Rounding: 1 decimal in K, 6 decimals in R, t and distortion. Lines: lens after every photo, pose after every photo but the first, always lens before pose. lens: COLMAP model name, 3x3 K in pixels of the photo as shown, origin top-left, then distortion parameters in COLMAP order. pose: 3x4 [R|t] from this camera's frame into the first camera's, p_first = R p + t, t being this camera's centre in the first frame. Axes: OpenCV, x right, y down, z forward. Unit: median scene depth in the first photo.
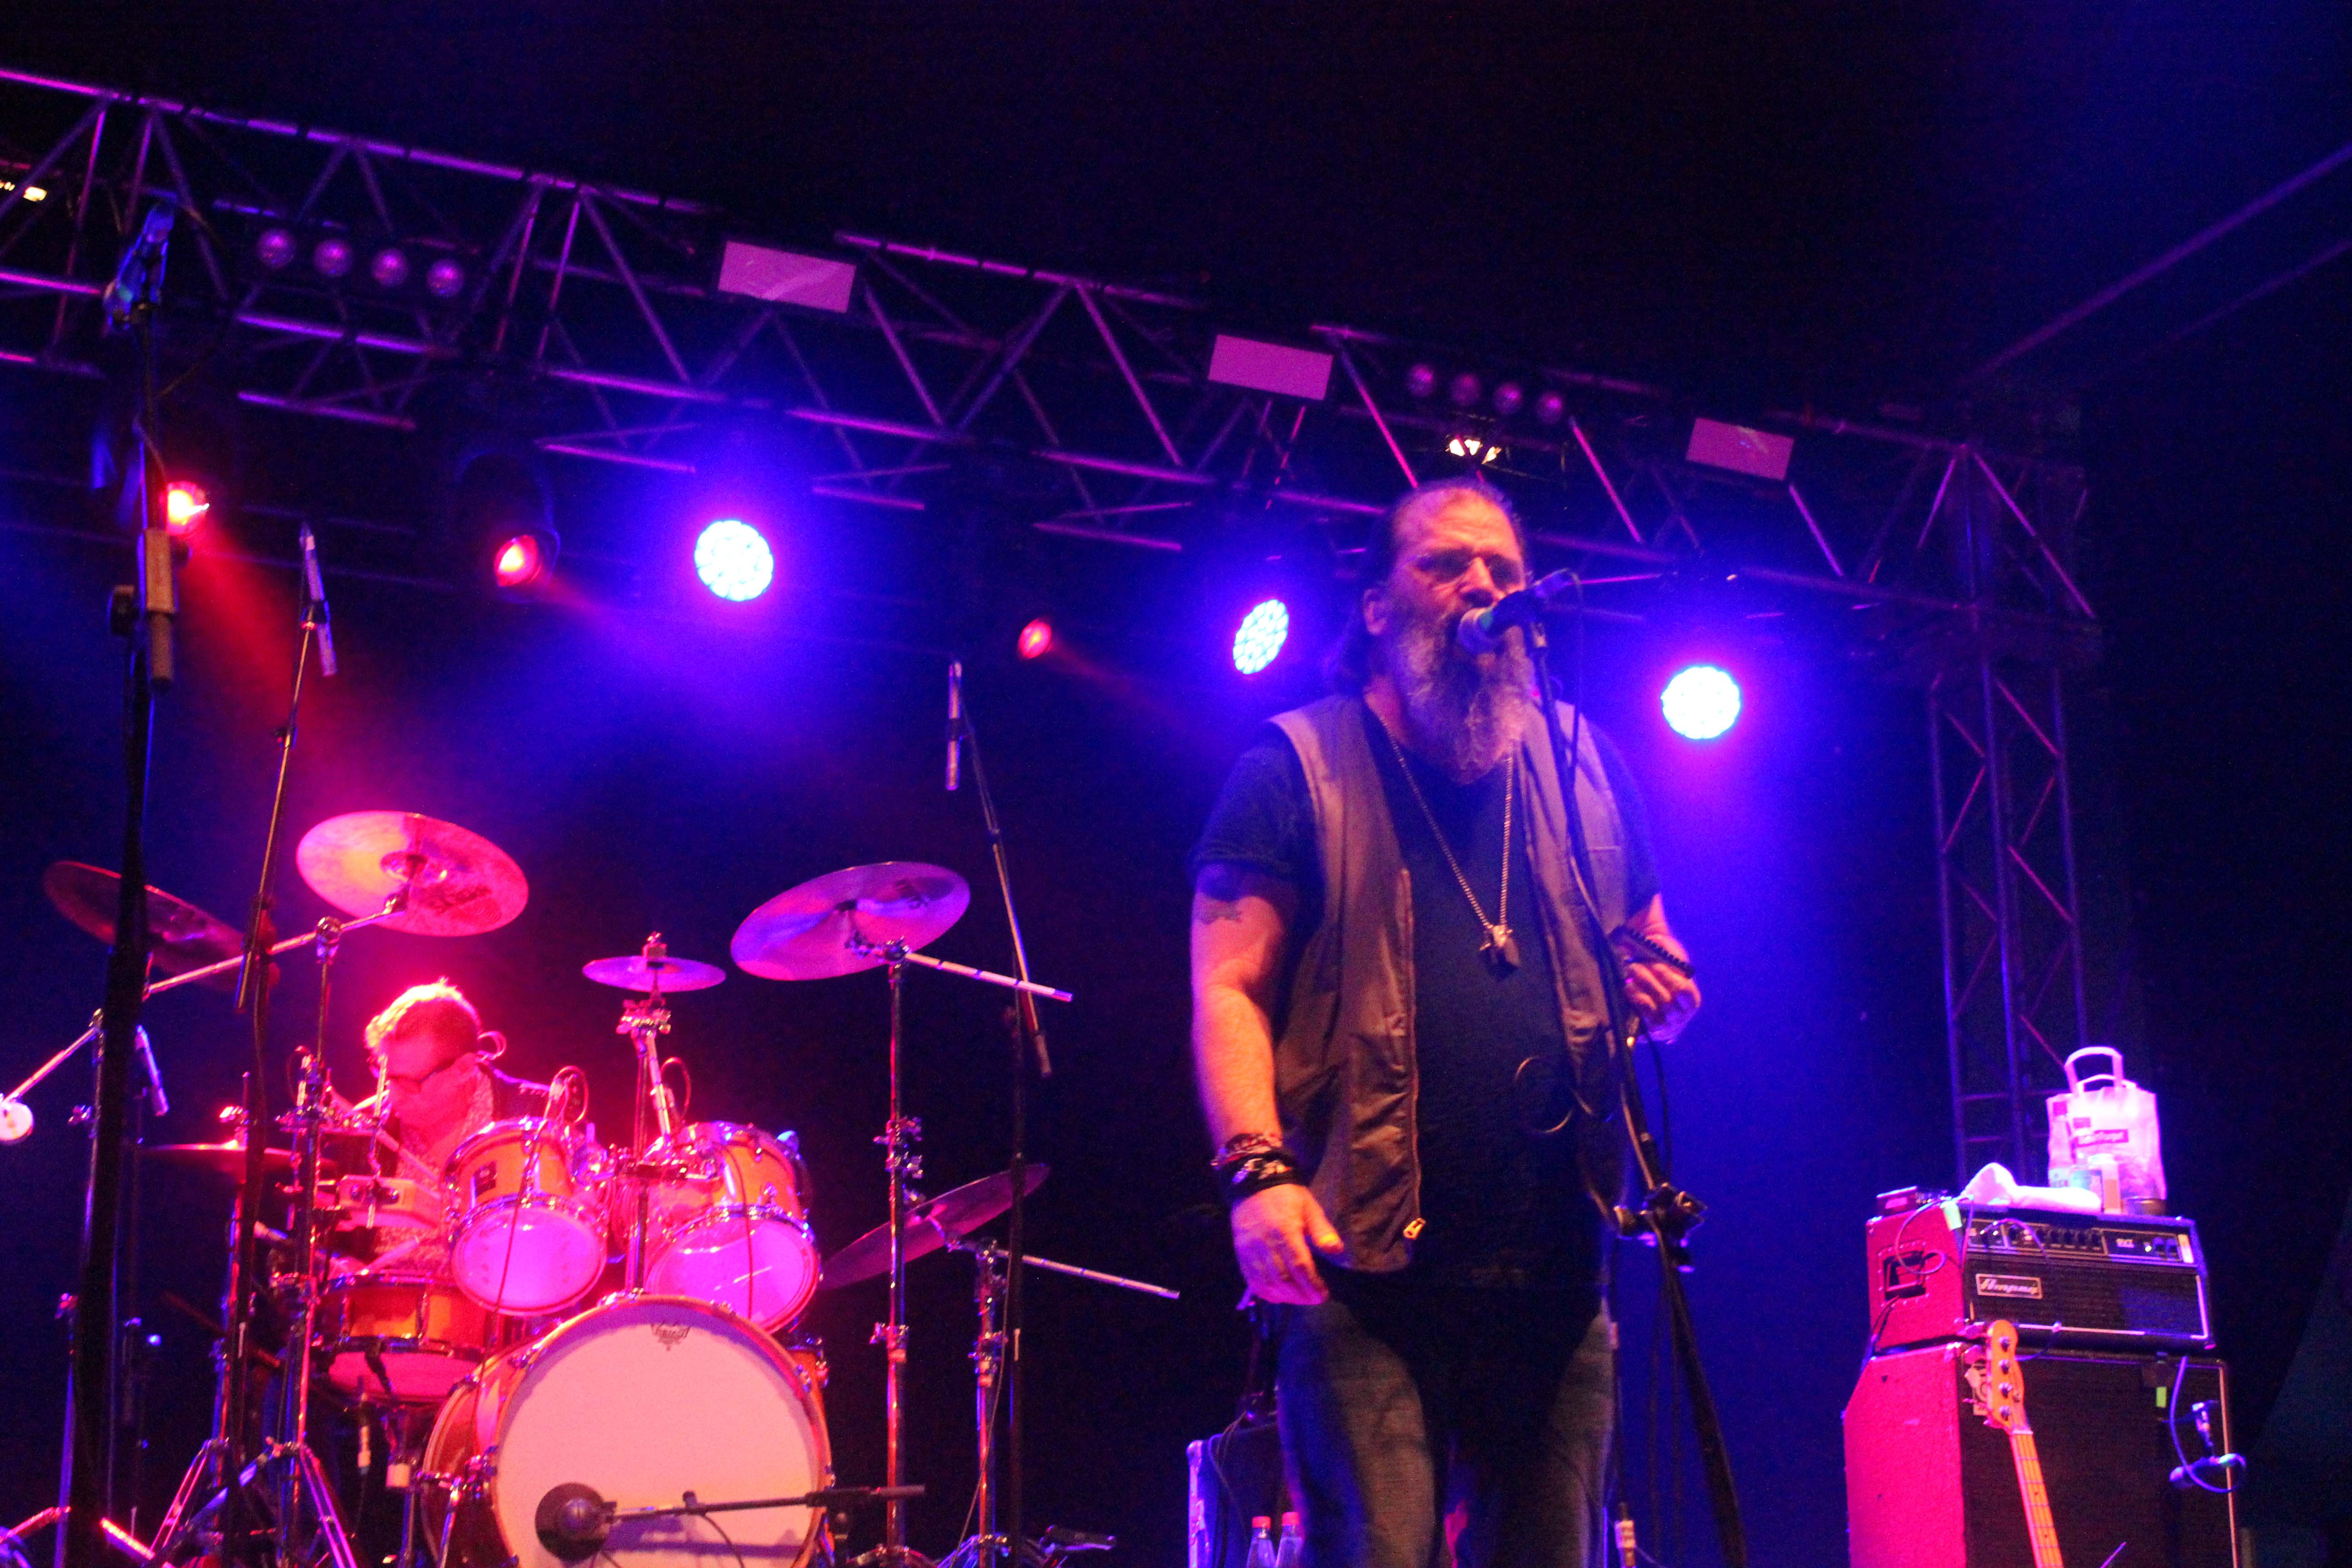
lens RADIAL K [[3683.2, 0, 1176.0], [0, 3683.2, 784.0], [0, 0, 1]] dist [-0.023523, 0.059155]
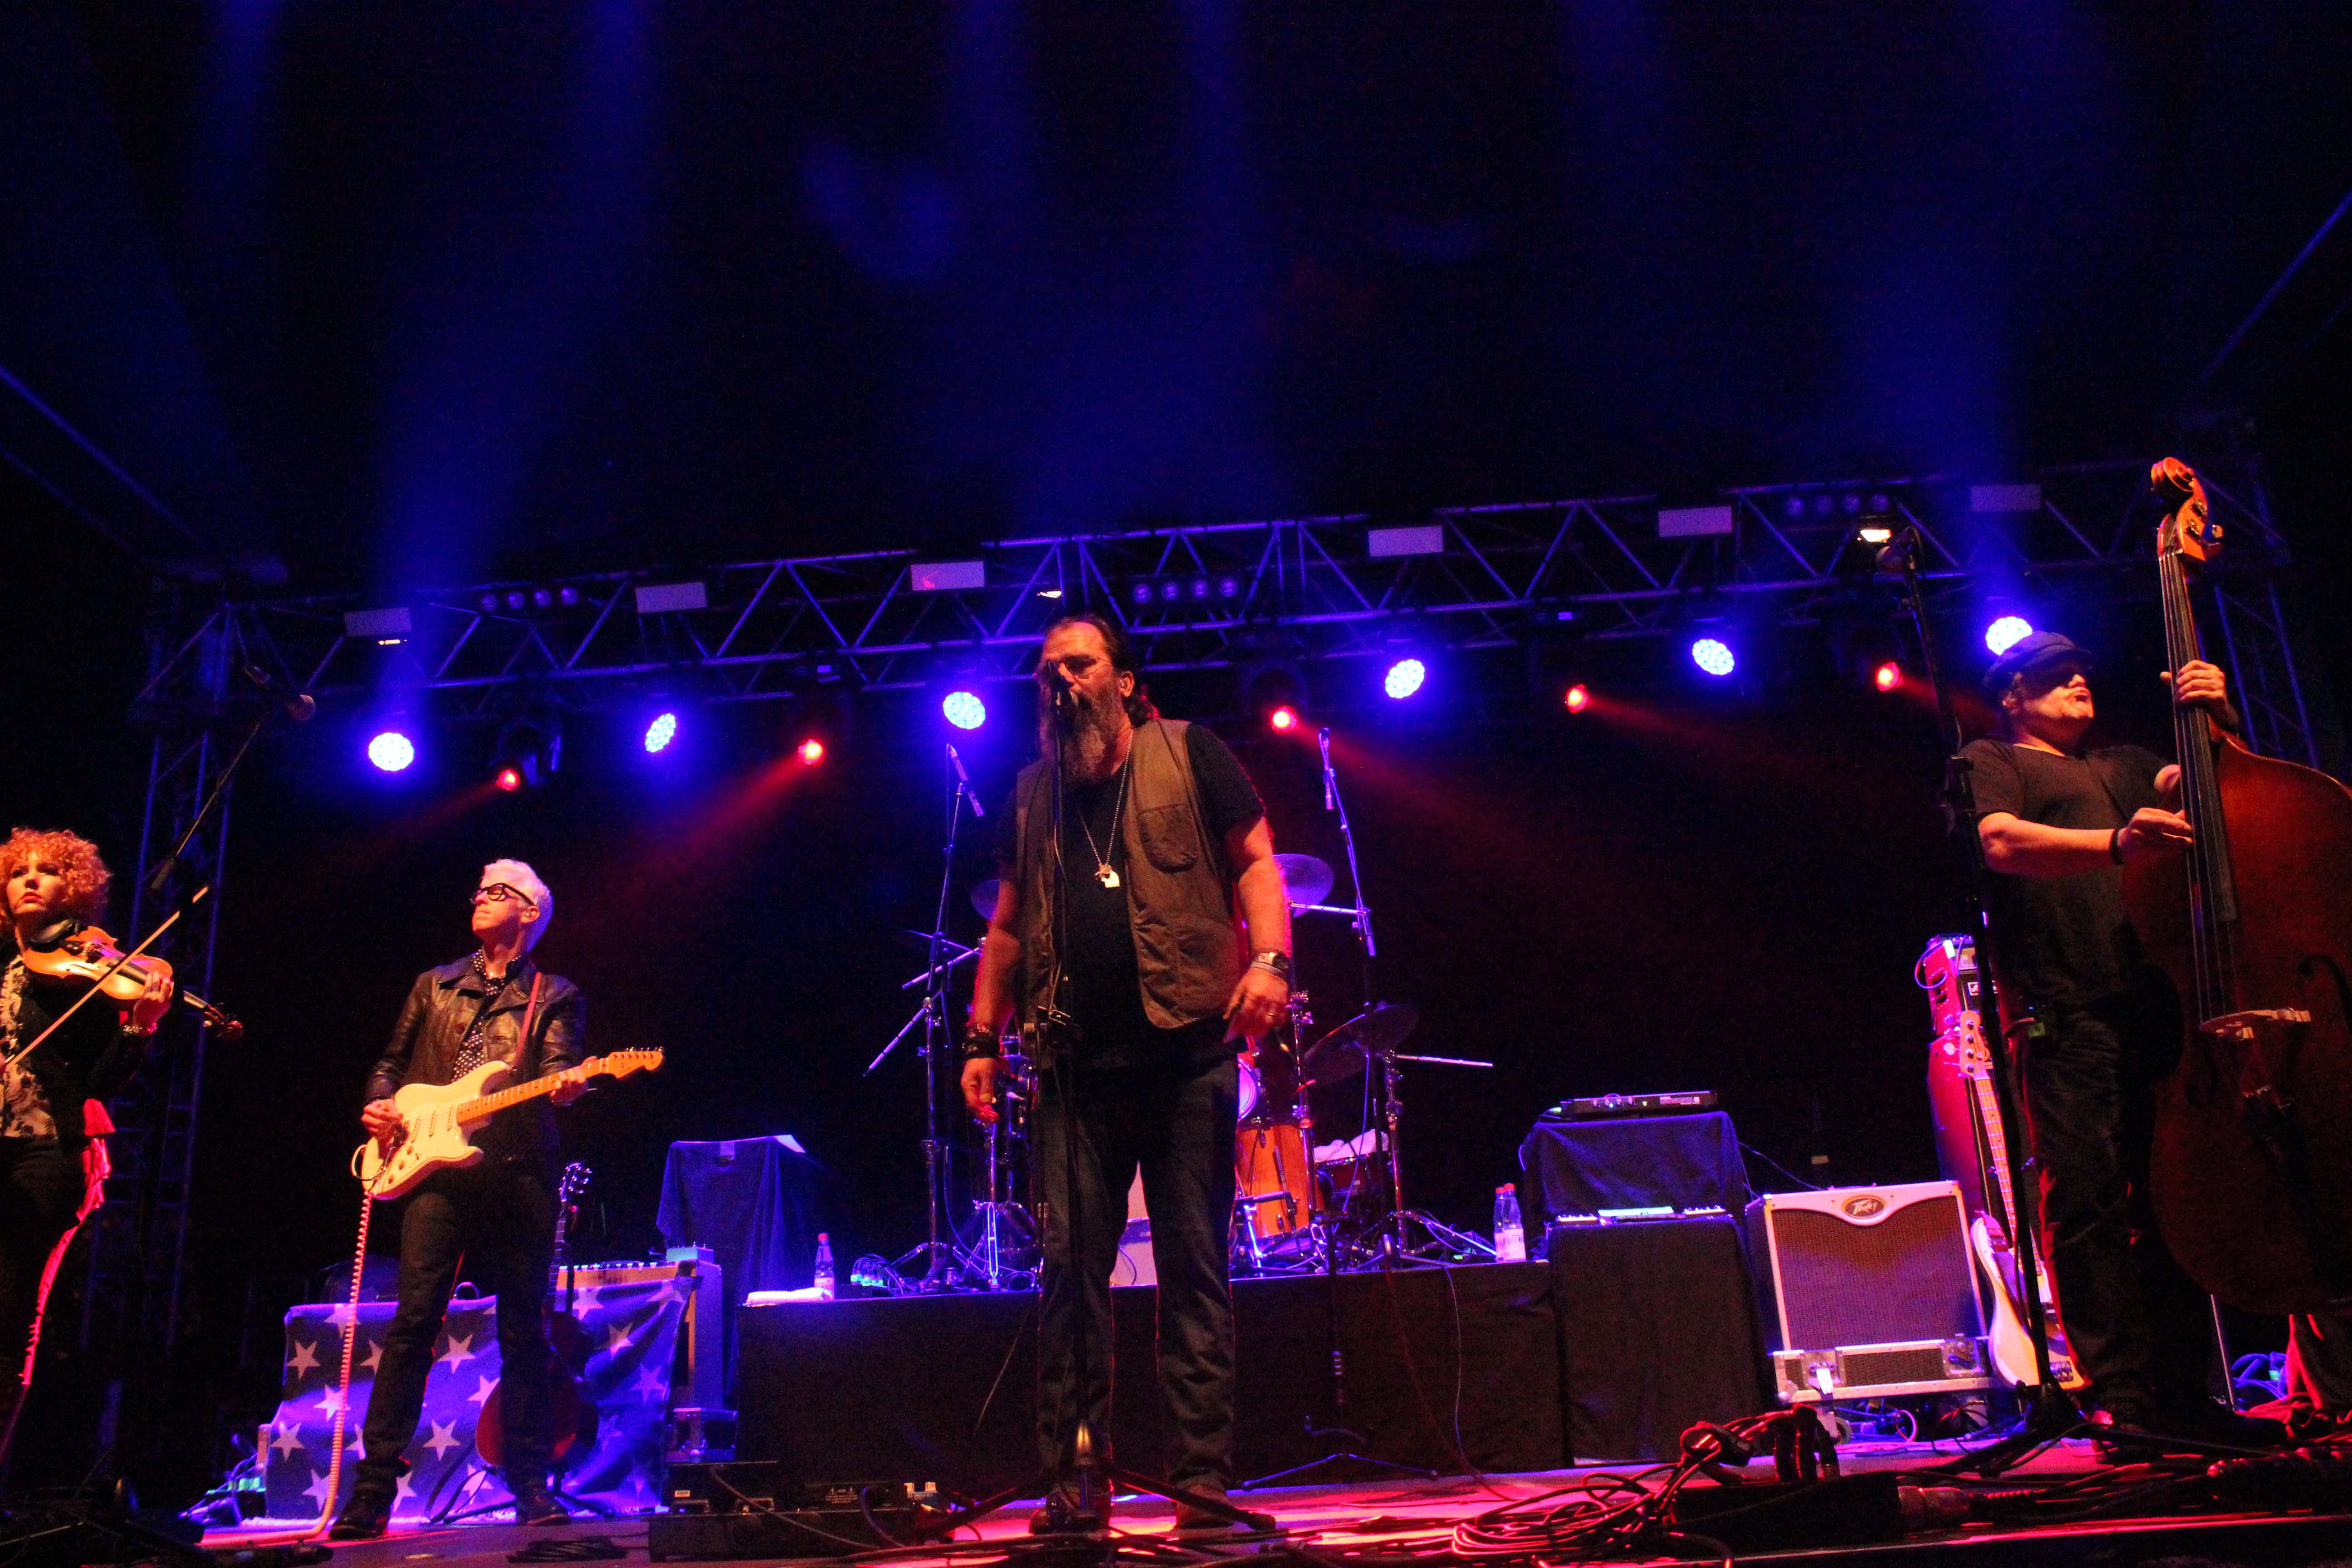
lens RADIAL K [[1916.3, 0, 1181.4], [0, 1916.3, 819.7], [0, 0, 1]] dist [-0.135097, 0.006625]
pose [[0.867528, -0.188452, -0.460305, 0.358404], [0.185730, 0.981241, -0.051684, 0.049363], [0.461410, -0.040655, 0.886255, 0.148193]]
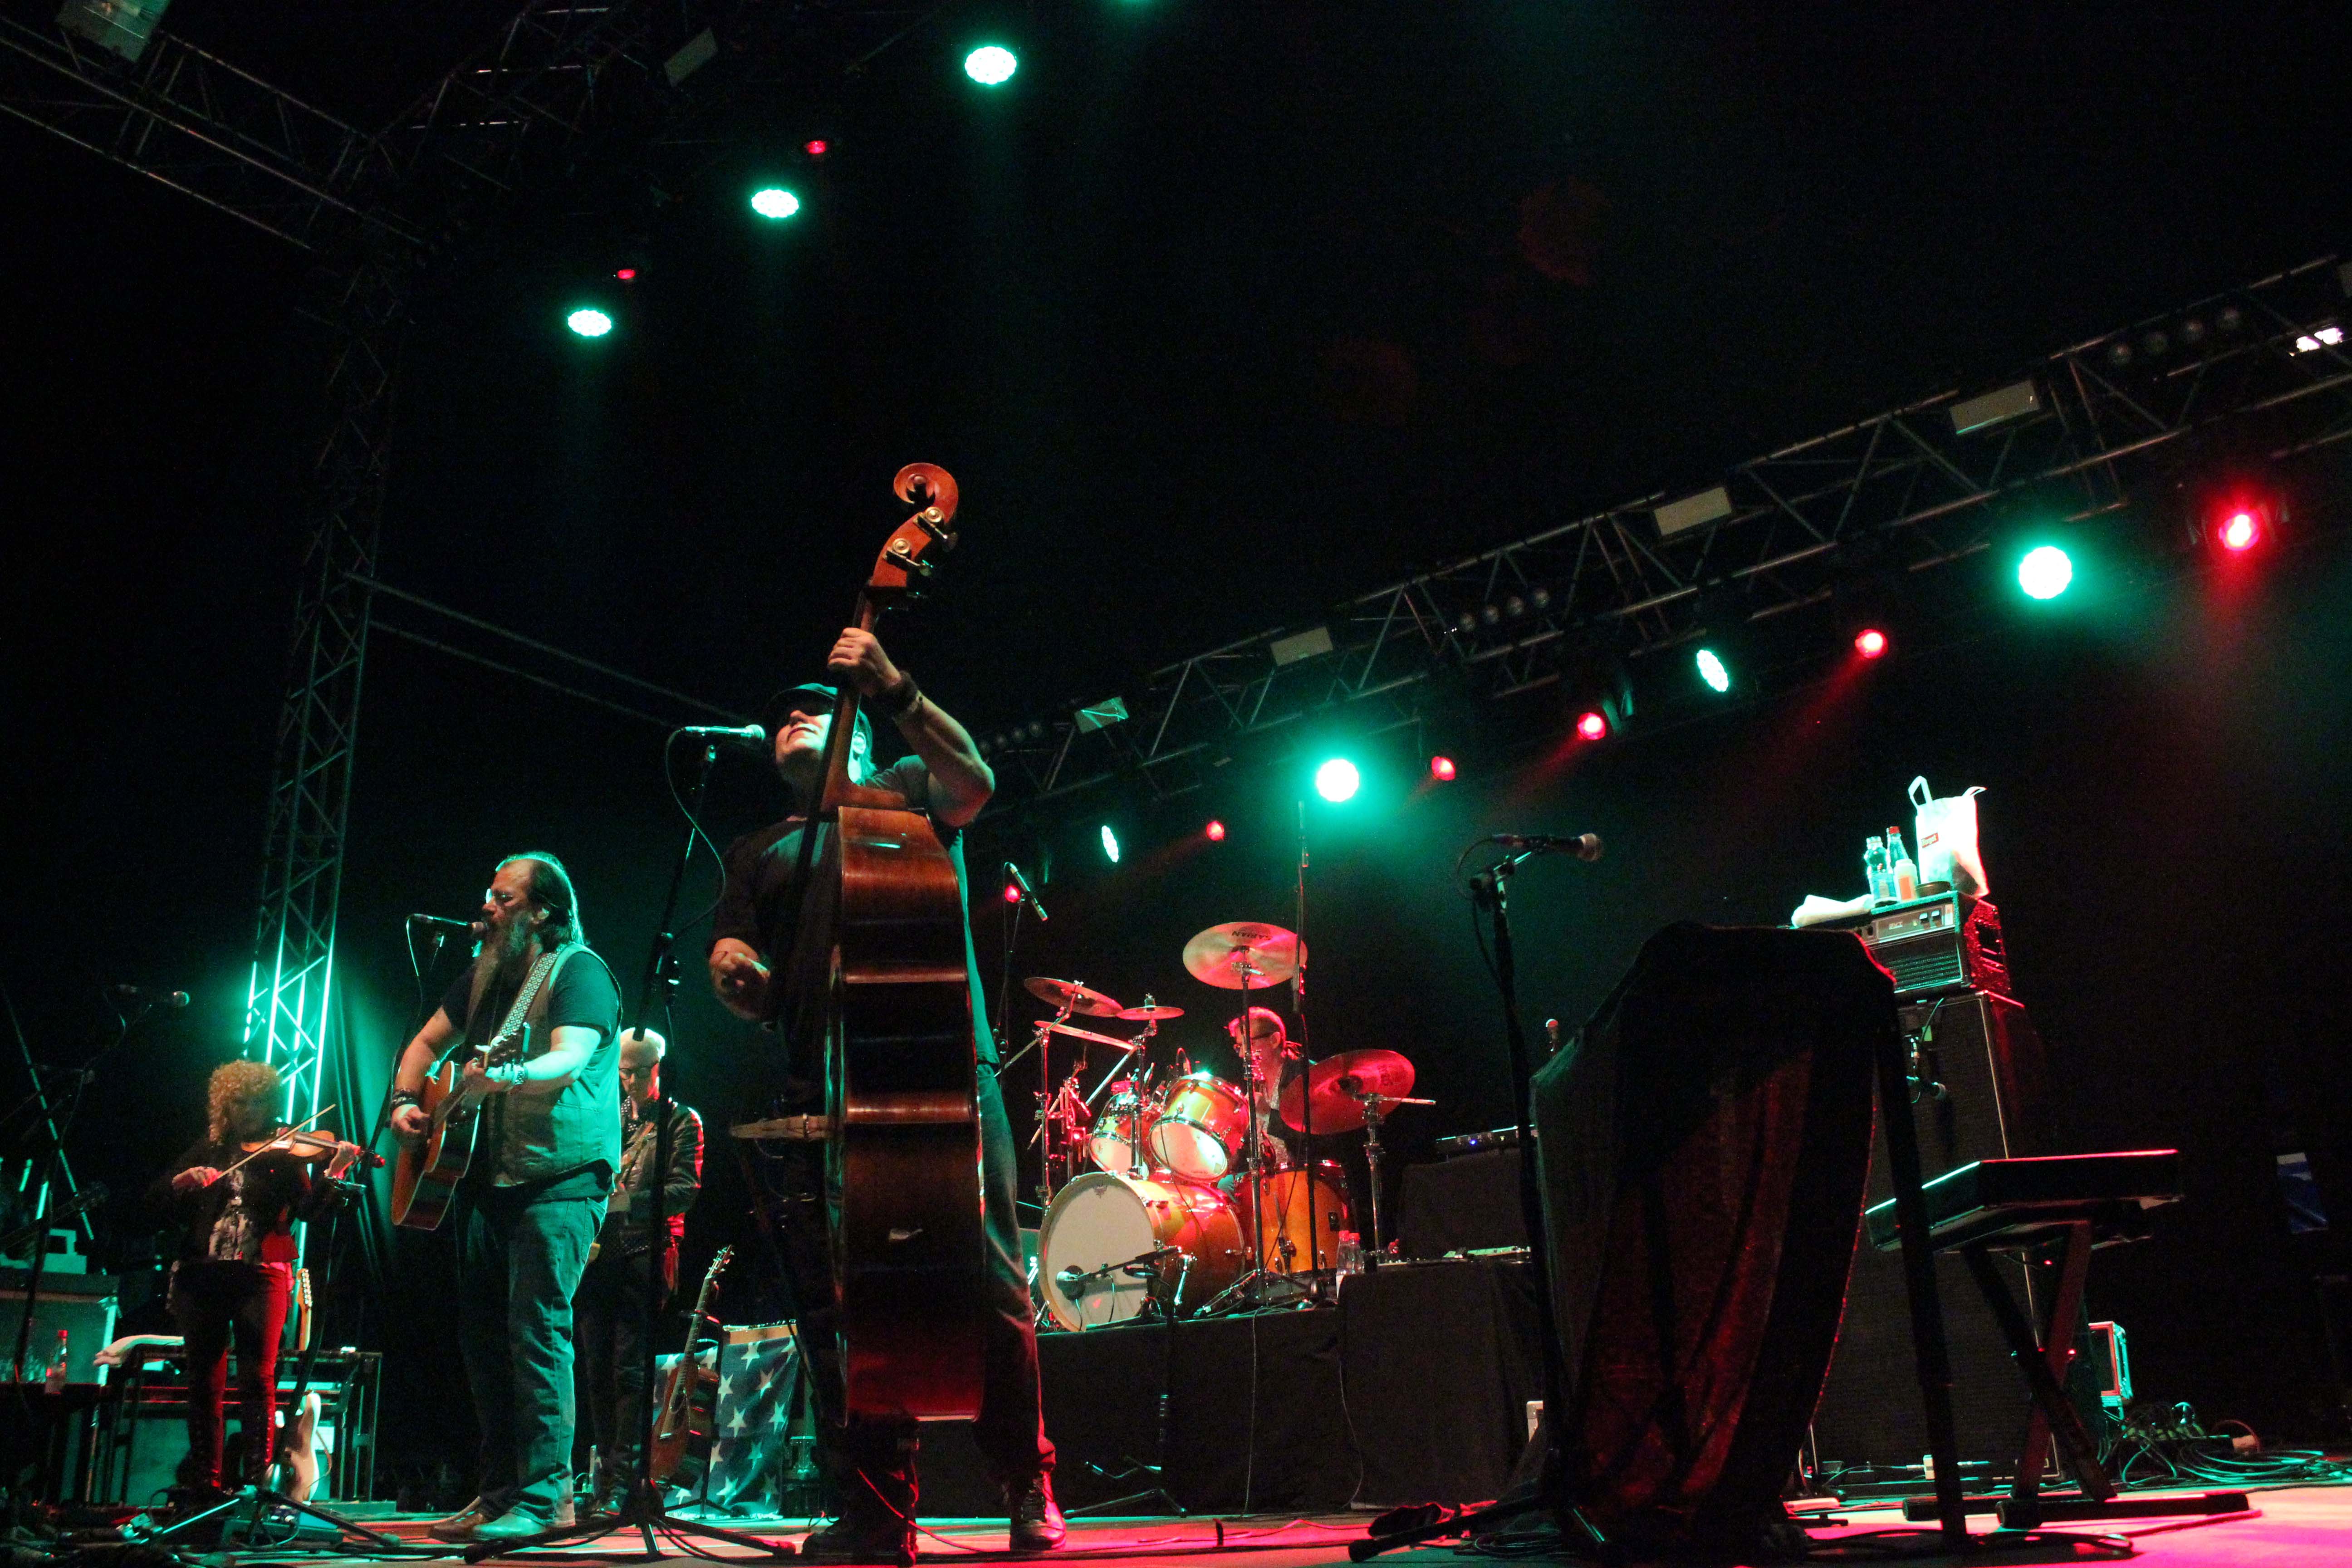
lens RADIAL K [[1918.7, 0, 1169.2], [0, 1918.7, 786.4], [0, 0, 1]] dist [0.062584, 0.001289]
pose [[0.414138, -0.294265, -0.861335, 0.962943], [0.303376, 0.936815, -0.174185, 0.130514], [0.858168, -0.189172, 0.477244, 0.498562]]
